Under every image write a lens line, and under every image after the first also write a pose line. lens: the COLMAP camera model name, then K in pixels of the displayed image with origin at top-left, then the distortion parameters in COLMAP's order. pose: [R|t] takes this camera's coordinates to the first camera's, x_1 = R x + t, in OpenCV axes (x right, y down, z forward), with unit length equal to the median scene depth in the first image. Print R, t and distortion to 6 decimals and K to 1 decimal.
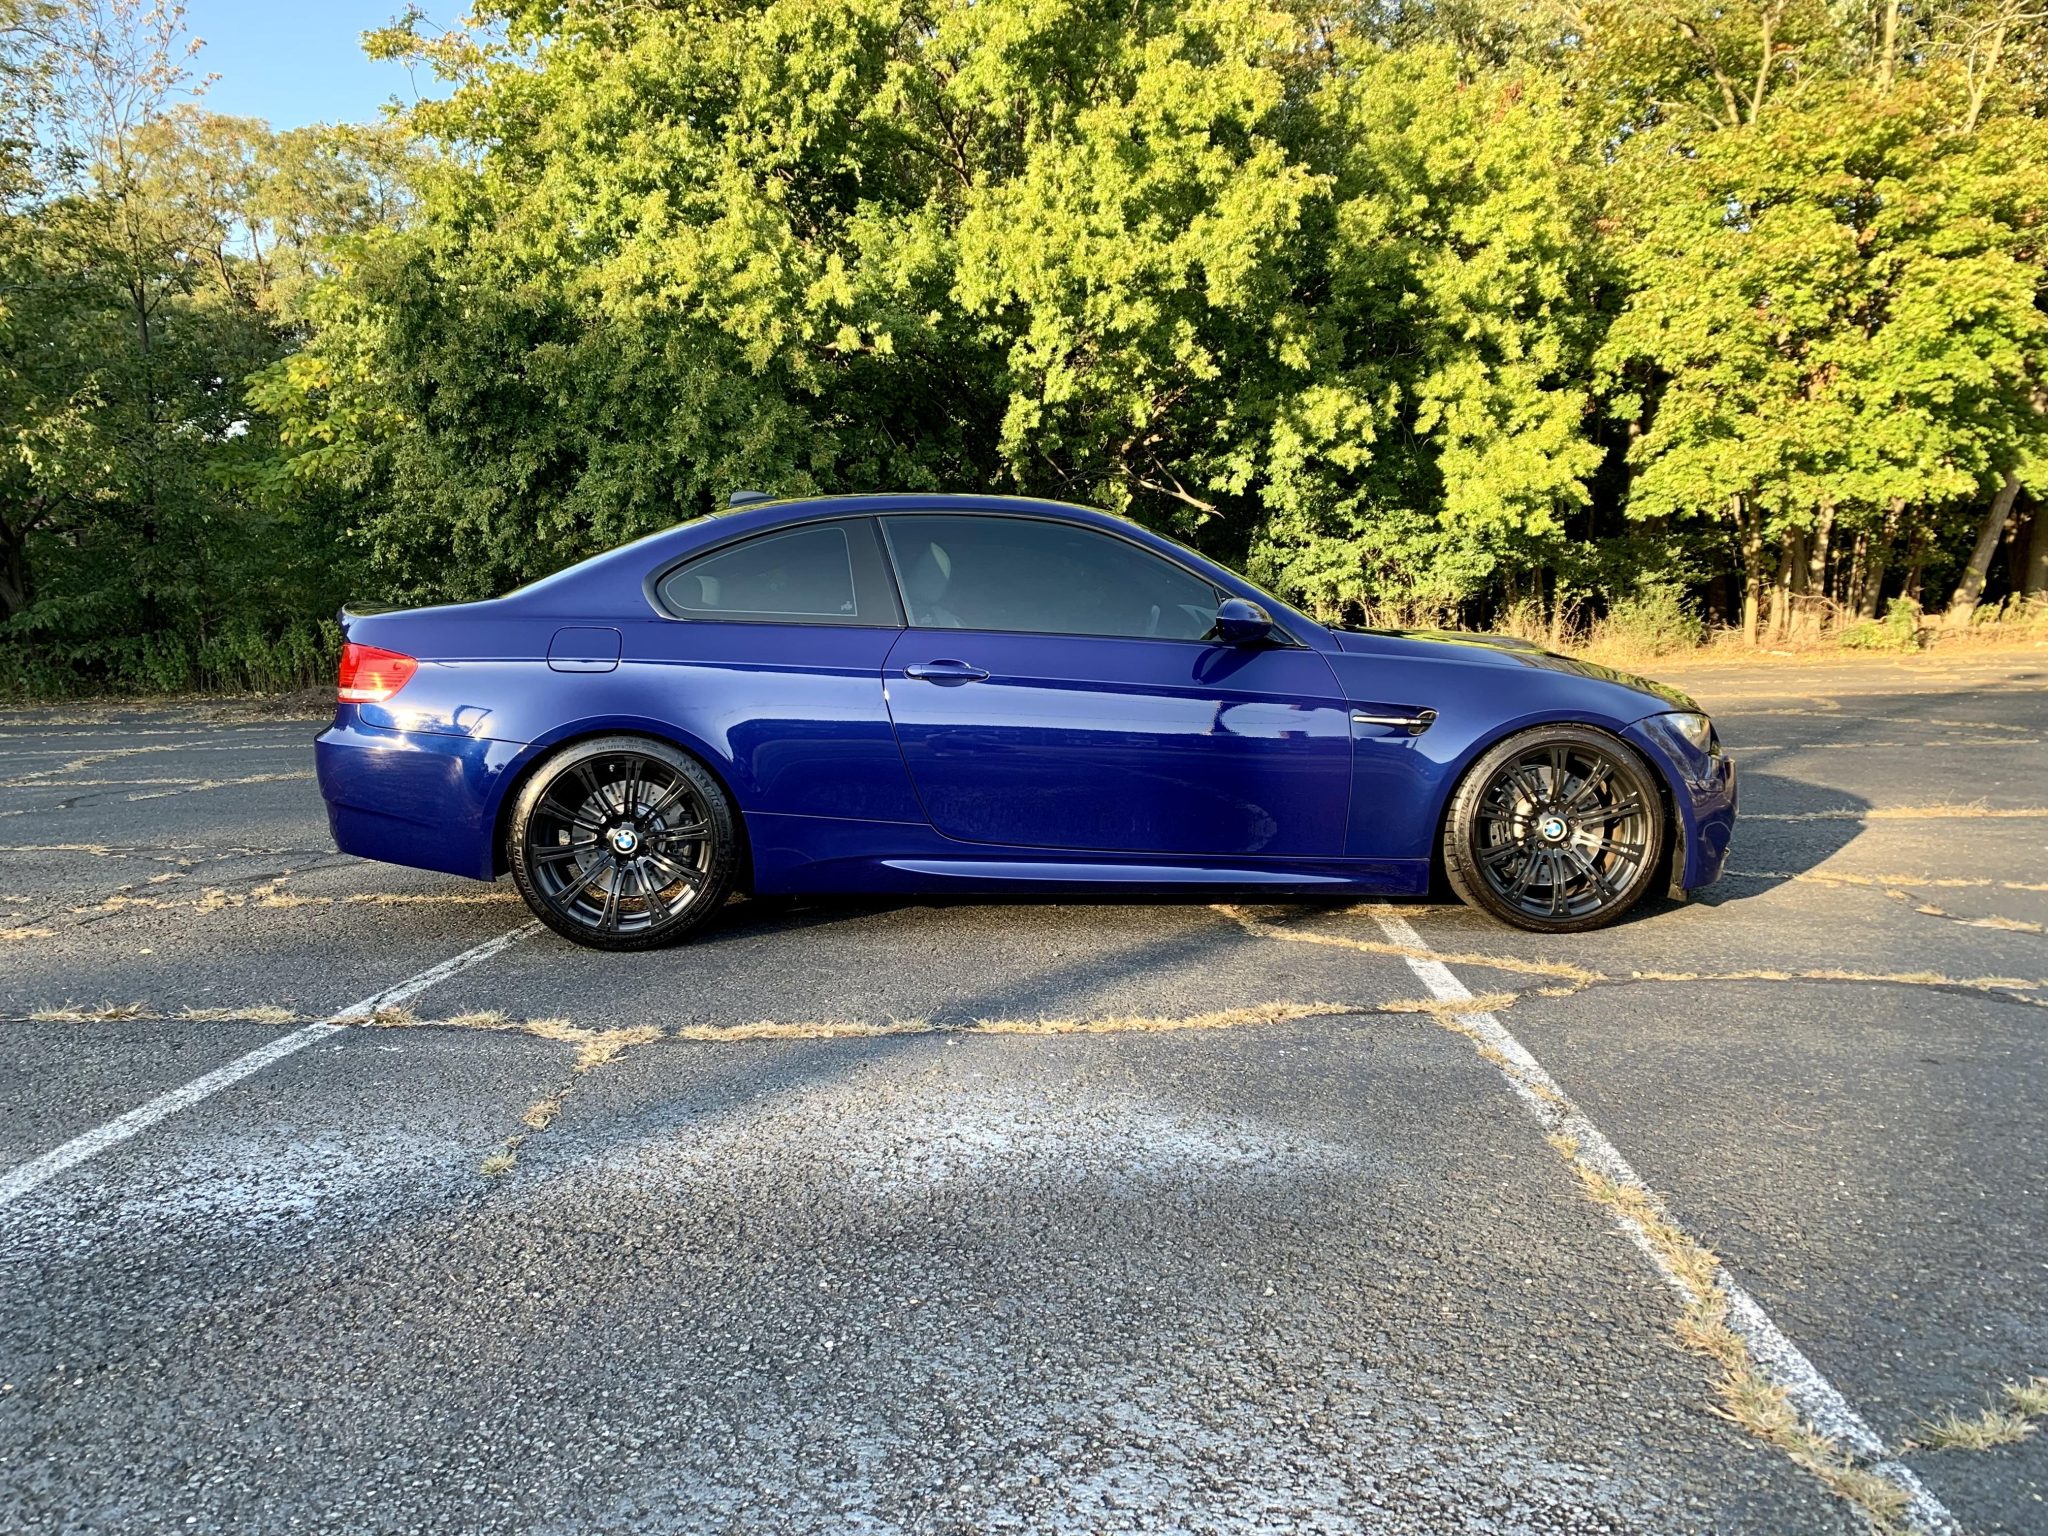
lens RADIAL K [[1587.2, 0, 1013.6], [0, 1587.2, 738.6], [0, 0, 1]] dist [-0.001685, 0.013013]
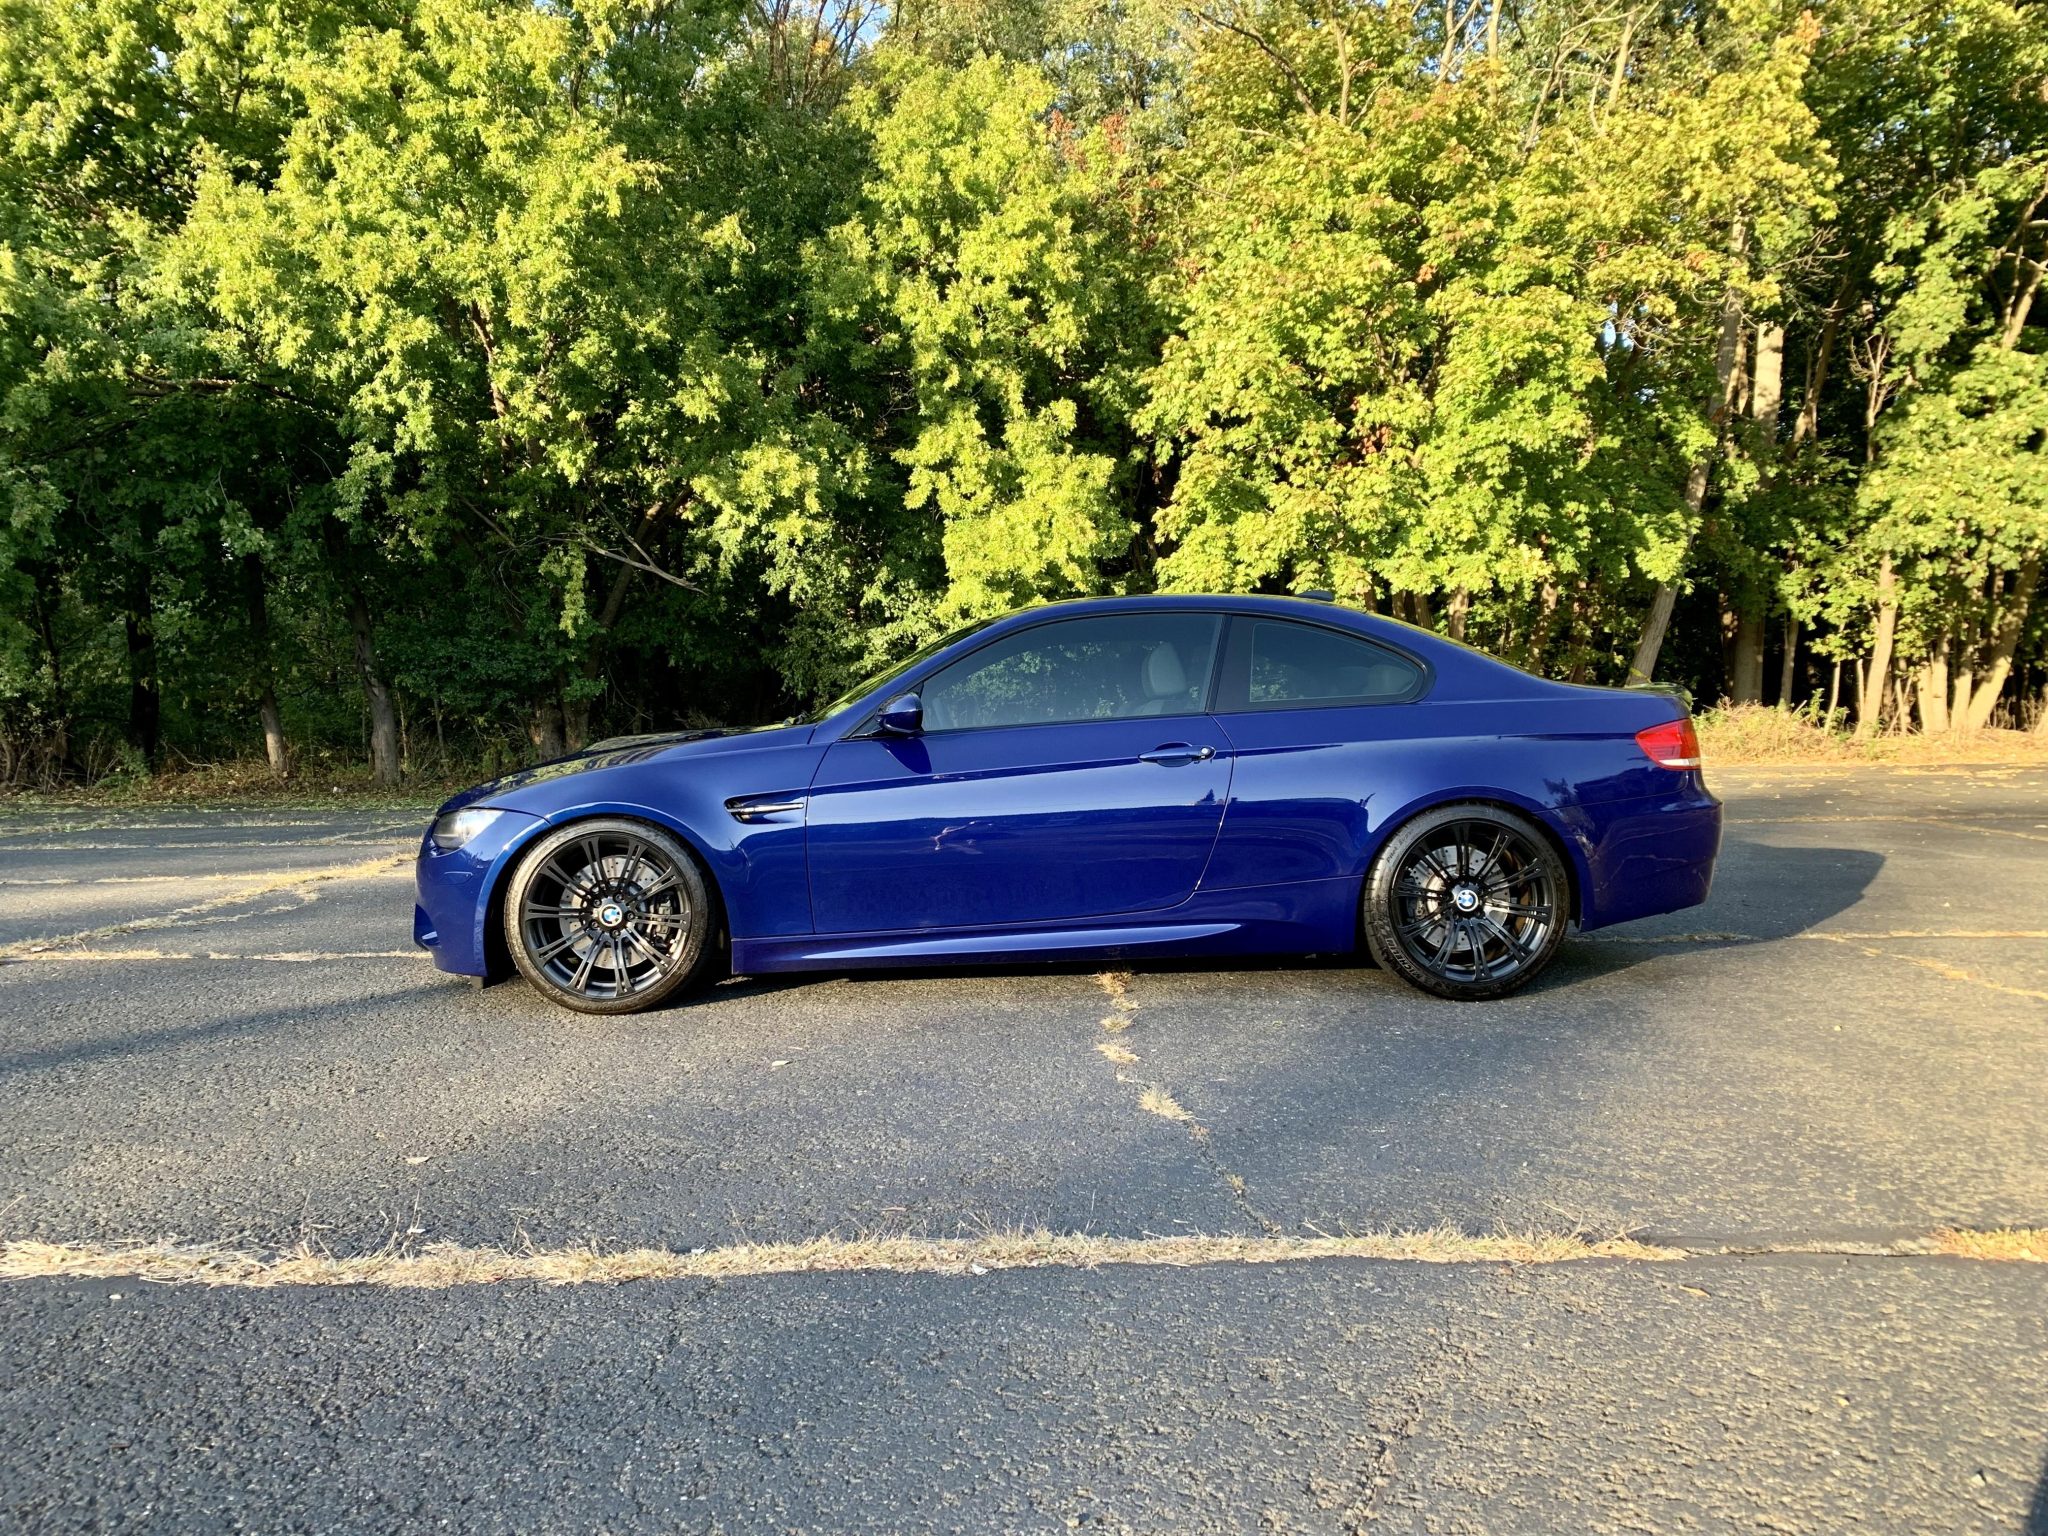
lens RADIAL K [[1481.3, 0, 1024.0], [0, 1481.3, 768.0], [0, 0, 1]] dist [-0.000100, 0.003084]
pose [[0.999349, 0.008748, 0.035012, 0.313206], [-0.007799, 0.999601, -0.027137, -0.036565], [-0.035235, 0.026846, 0.999018, 0.248470]]
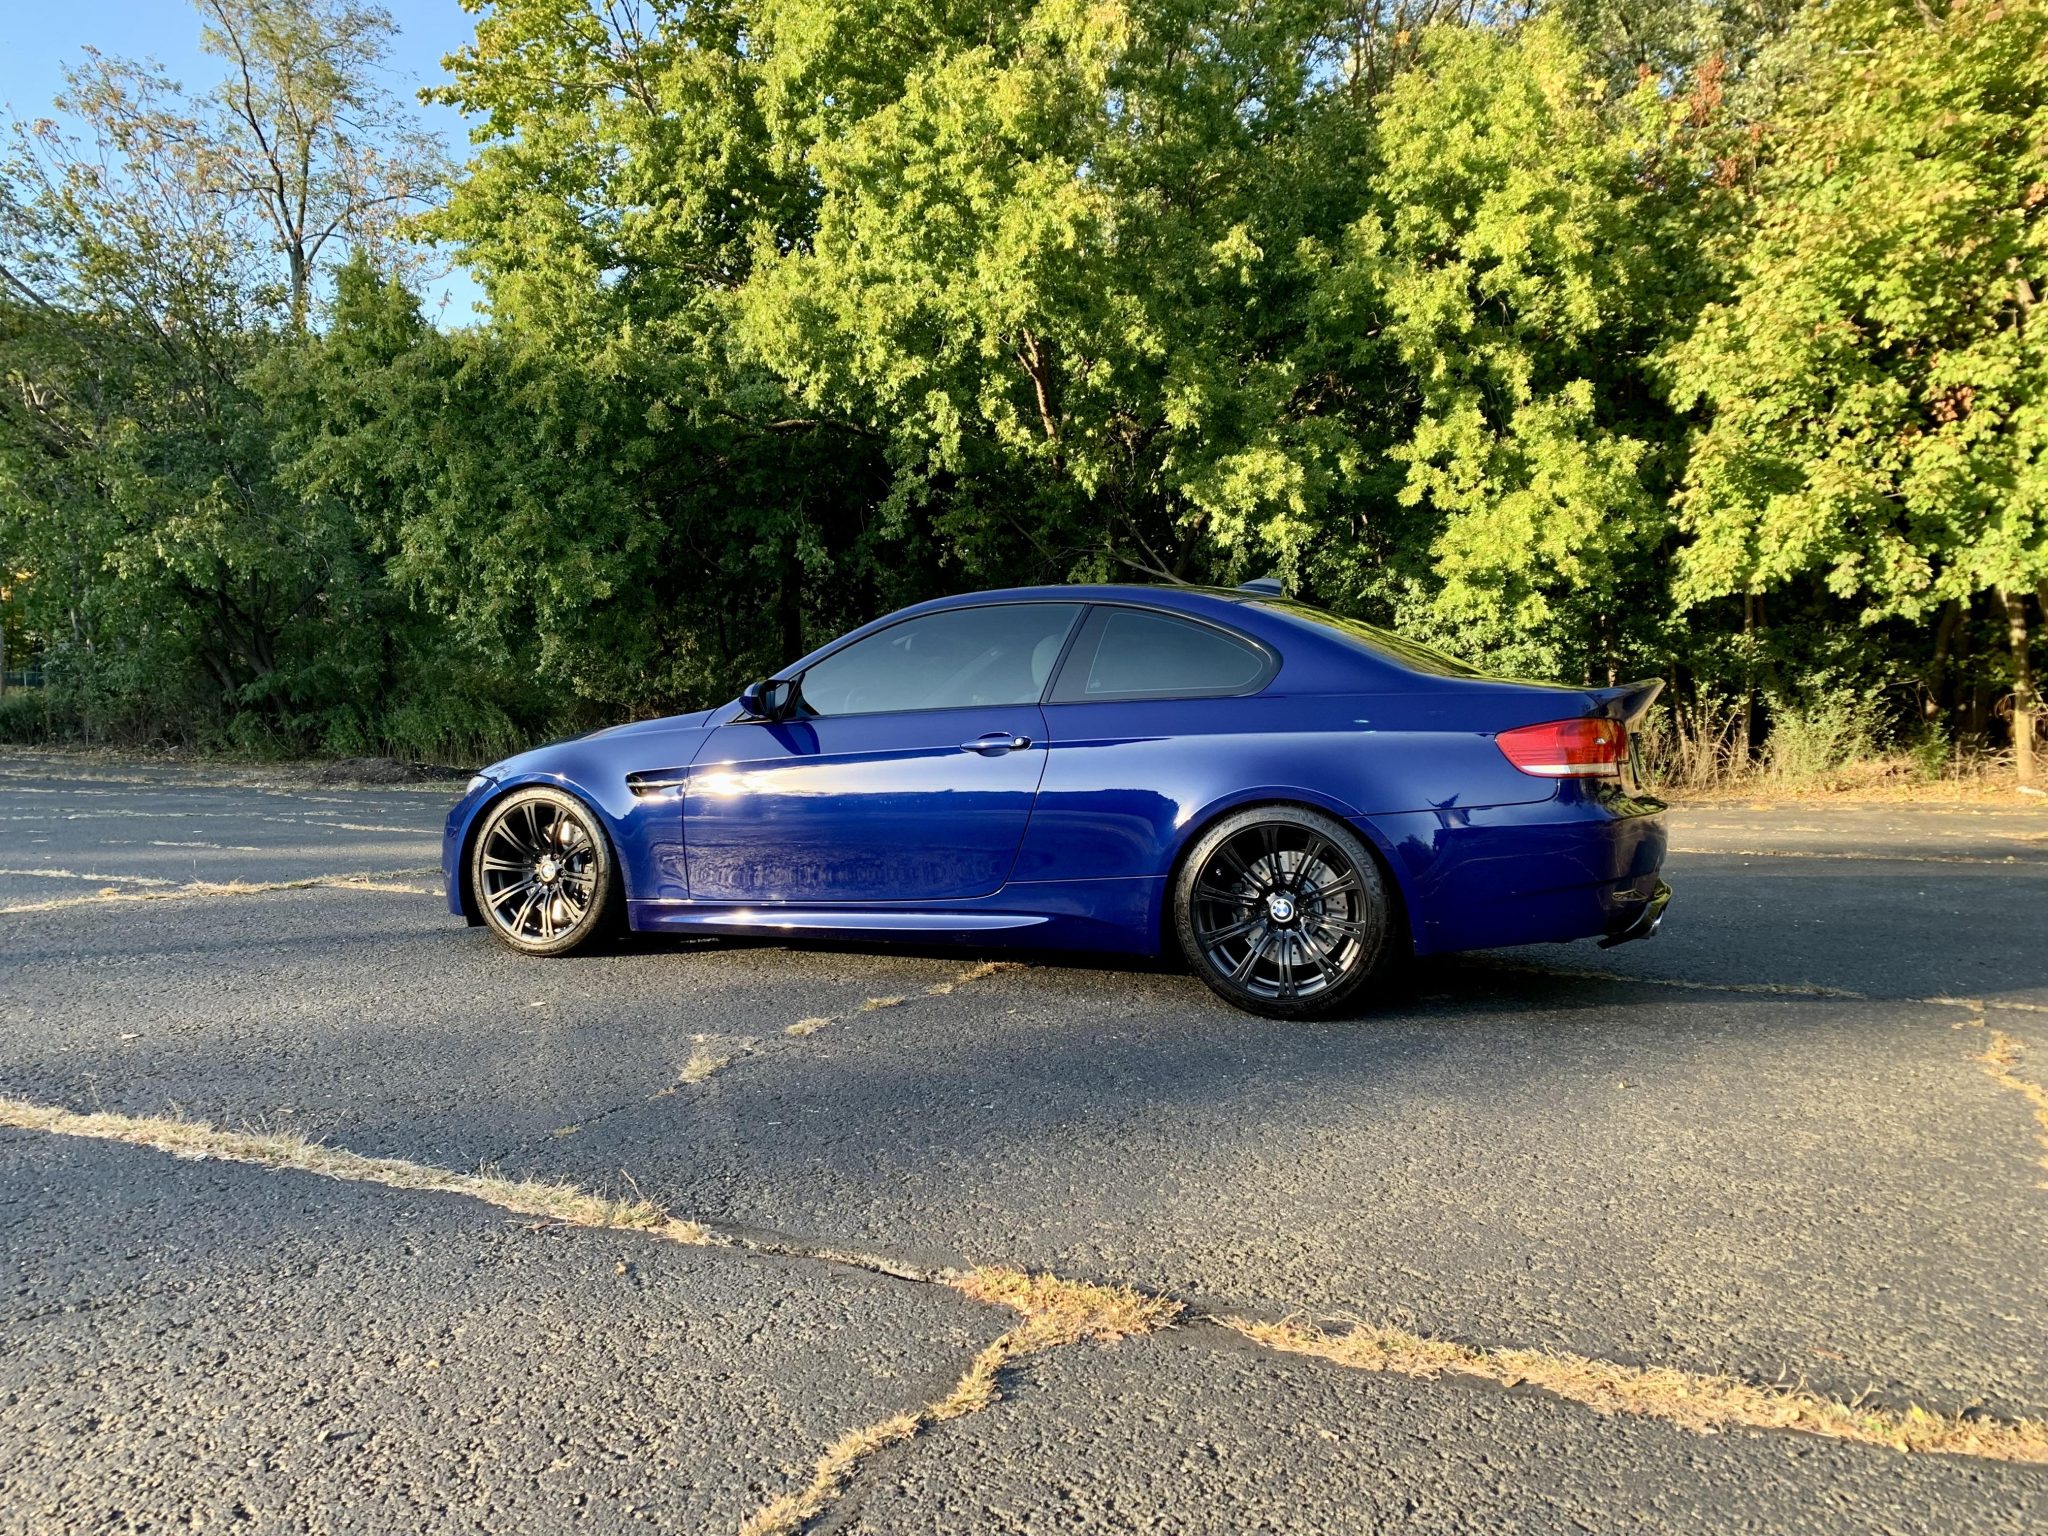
lens RADIAL K [[1500.7, 0, 1051.5], [0, 1500.7, 770.9], [0, 0, 1]] dist [0.000422, -0.005811]
pose [[0.920599, 0.041801, -0.388265, 0.423246], [-0.051052, 0.998604, -0.013537, -0.038581], [0.387158, 0.032284, 0.921448, 0.253219]]
